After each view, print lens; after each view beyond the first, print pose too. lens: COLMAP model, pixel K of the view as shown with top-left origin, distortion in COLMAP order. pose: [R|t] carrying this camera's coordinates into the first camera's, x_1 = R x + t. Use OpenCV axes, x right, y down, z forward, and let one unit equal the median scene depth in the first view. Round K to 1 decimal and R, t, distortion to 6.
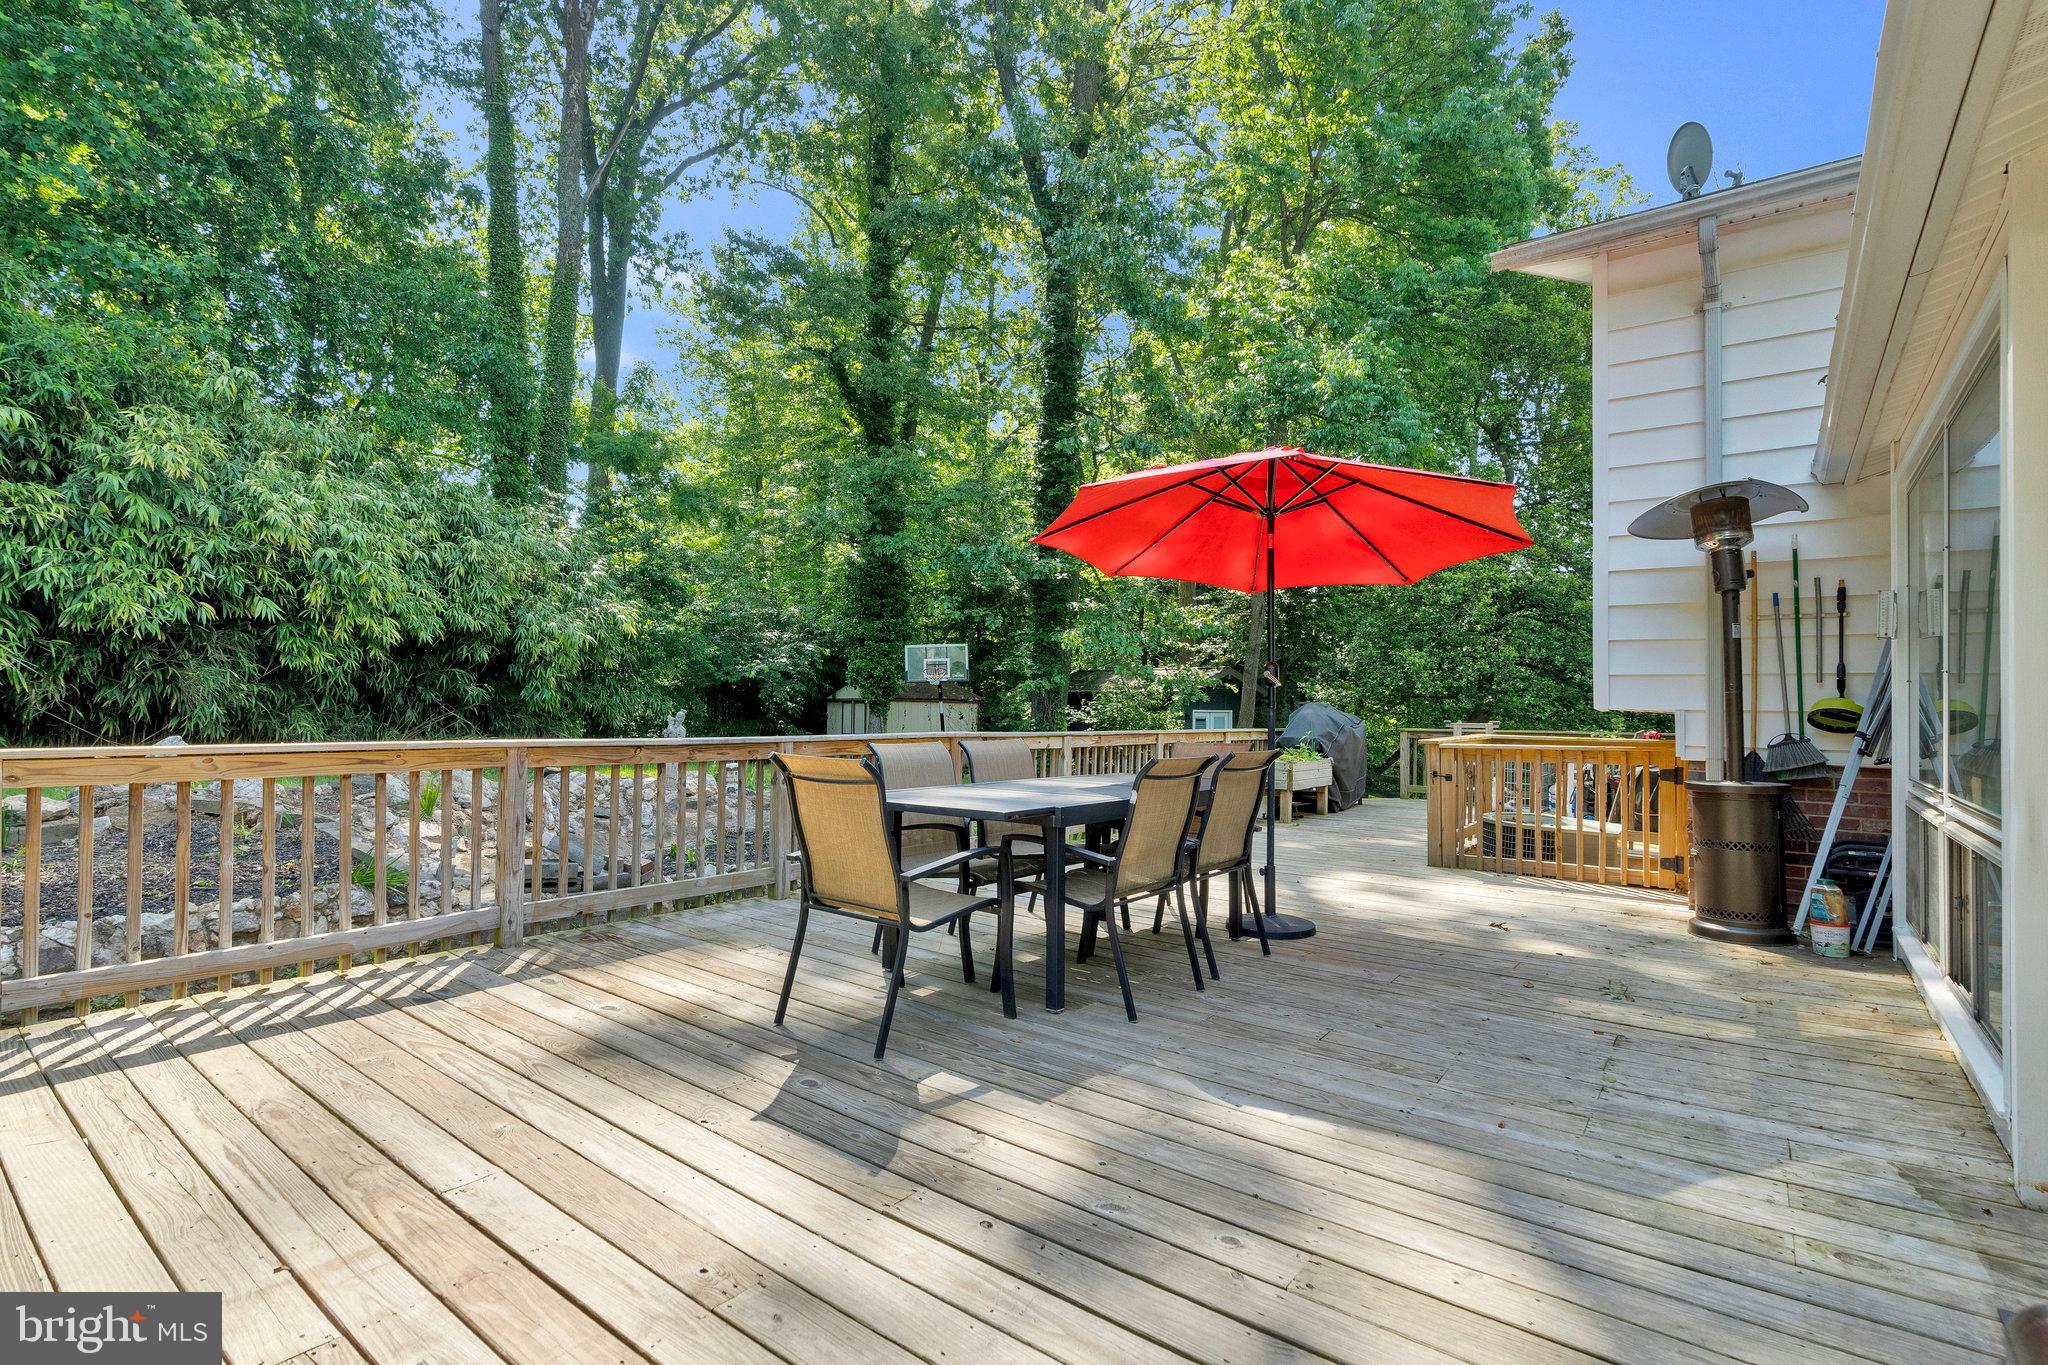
lens RADIAL K [[946.5, 0, 1024.3], [0, 946.5, 692.7], [0, 0, 1]] dist [0.000126, 0.000879]
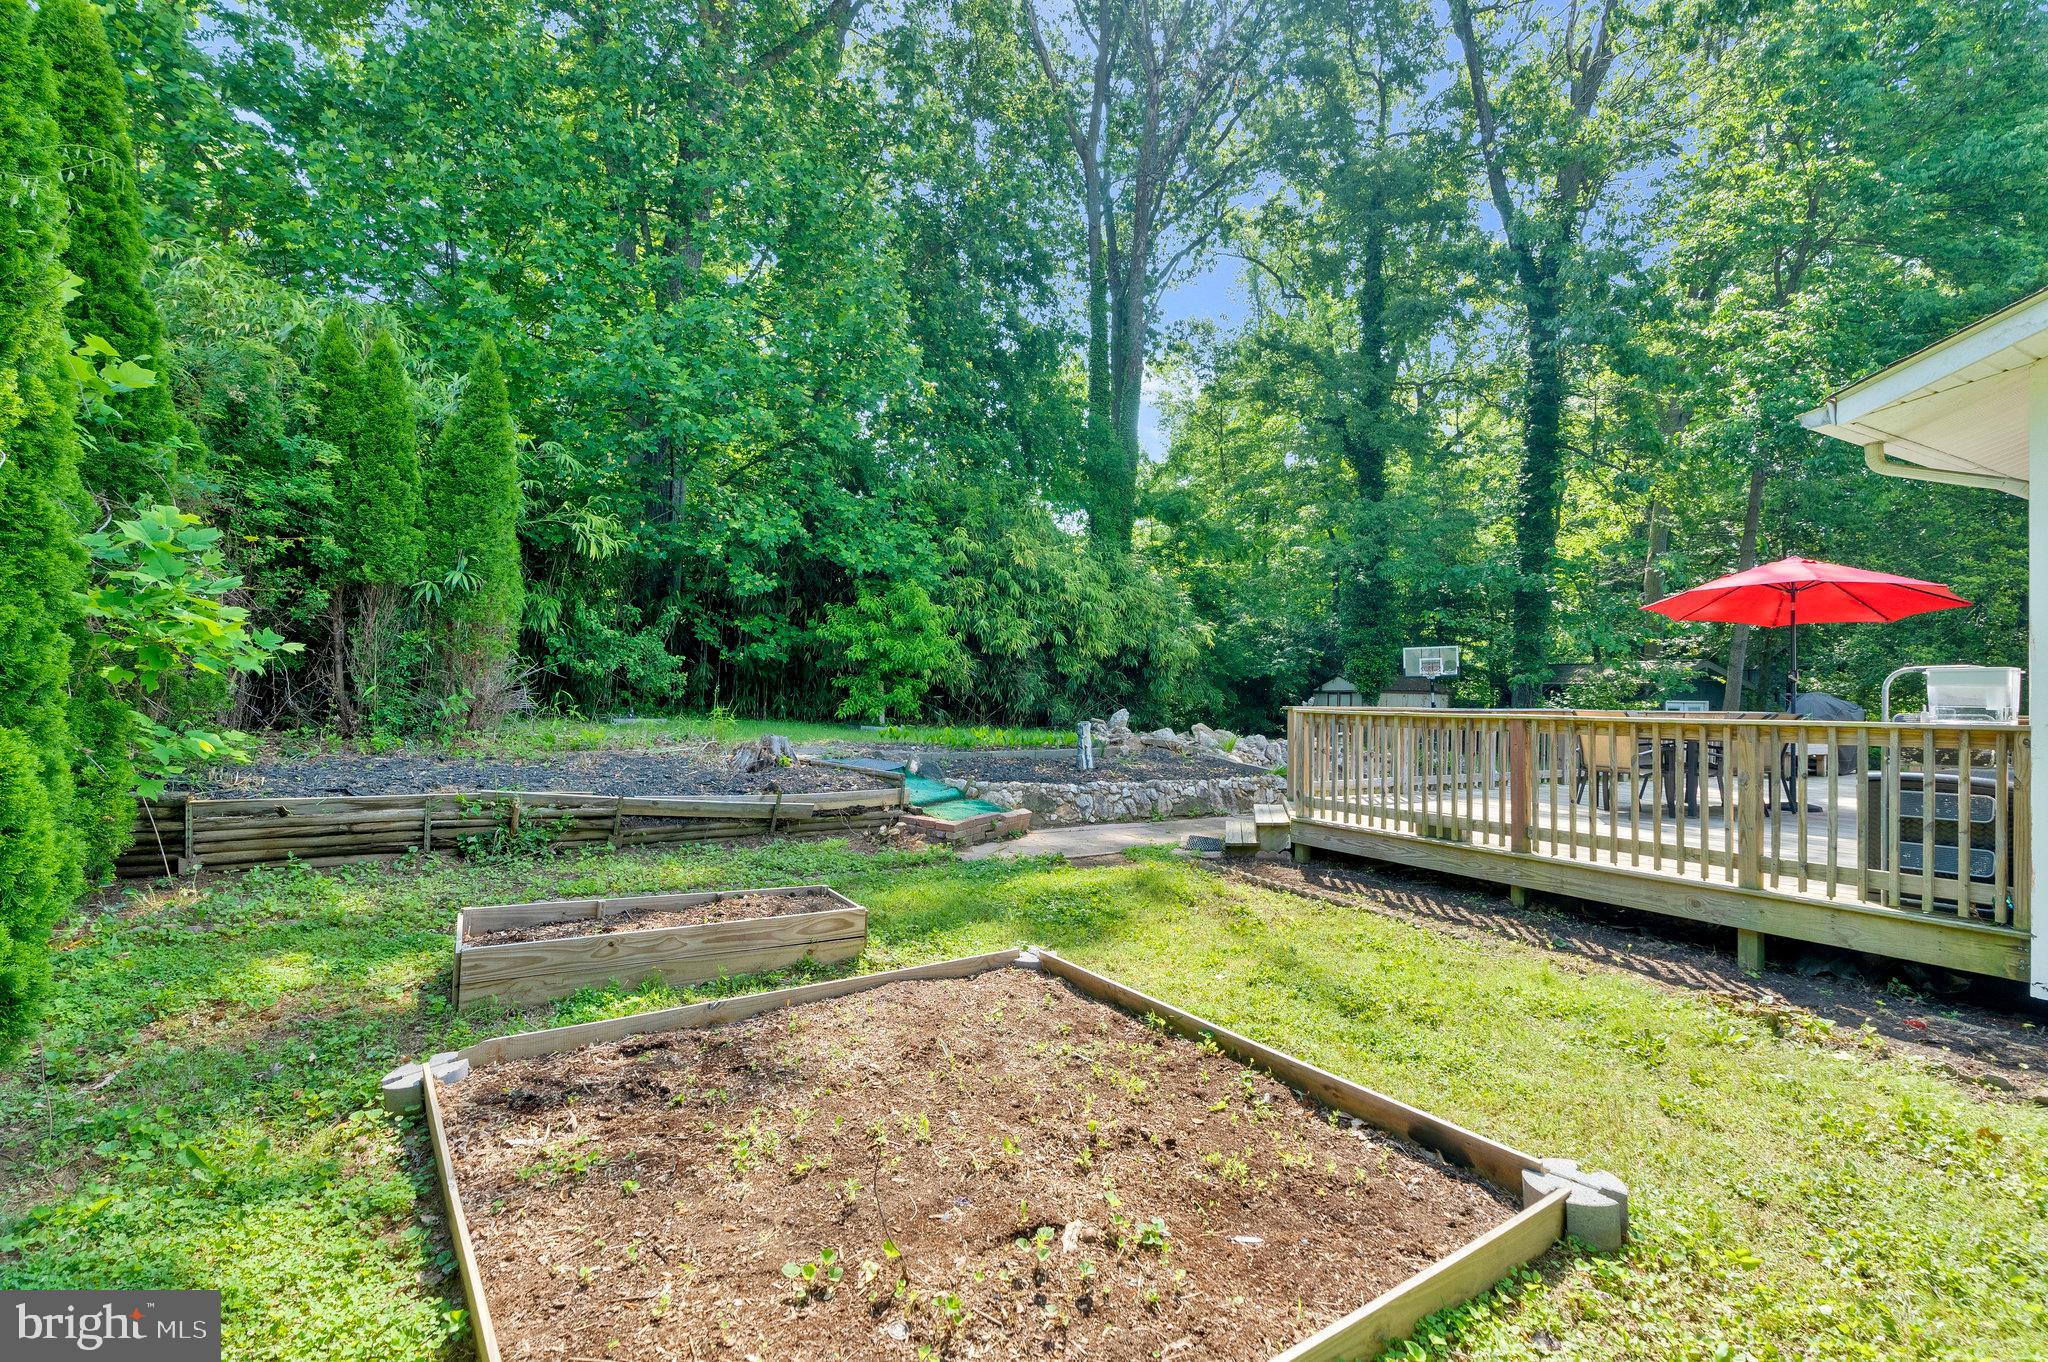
lens RADIAL K [[946.5, 0, 1024.3], [0, 946.5, 691.2], [0, 0, 1]] dist [0.000126, 0.000879]
pose [[0.930793, -0.004926, -0.365514, -0.806310], [0.007758, 0.999950, 0.006281, -0.029942], [0.365465, -0.008682, 0.930784, -2.060731]]
